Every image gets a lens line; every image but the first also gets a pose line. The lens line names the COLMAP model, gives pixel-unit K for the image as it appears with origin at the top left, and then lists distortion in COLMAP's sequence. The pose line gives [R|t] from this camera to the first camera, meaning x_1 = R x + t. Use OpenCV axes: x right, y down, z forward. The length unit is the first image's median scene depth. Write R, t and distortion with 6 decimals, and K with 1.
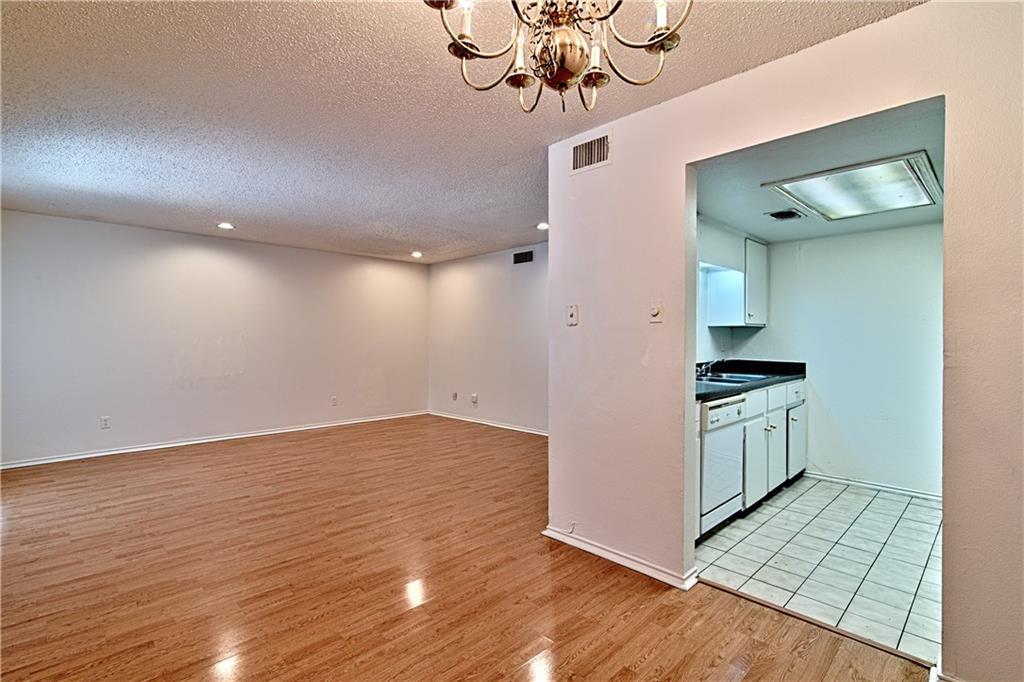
lens RADIAL K [[474.3, 0, 509.4], [0, 474.3, 341.4], [0, 0, 1]] dist [0.001574, -0.000811]
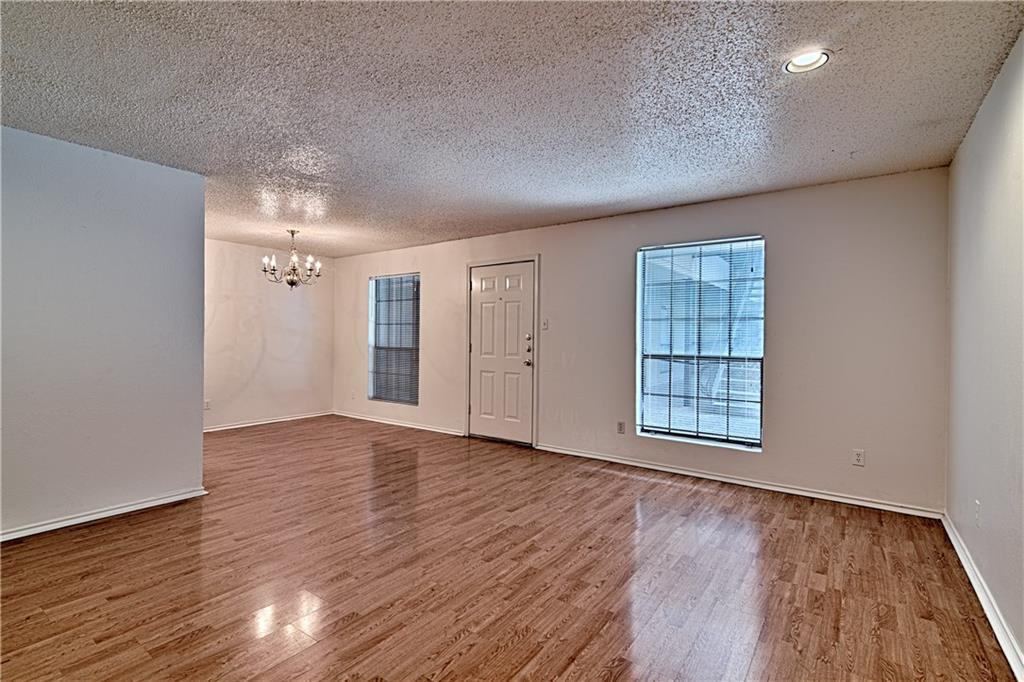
lens RADIAL K [[471.8, 0, 509.2], [0, 471.8, 336.3], [0, 0, 1]] dist [0.001147, -0.000113]
pose [[-0.985498, -0.008711, -0.169461, -0.410507], [-0.009598, 0.999944, 0.004412, -0.013019], [0.169413, 0.005974, -0.985527, 1.962600]]
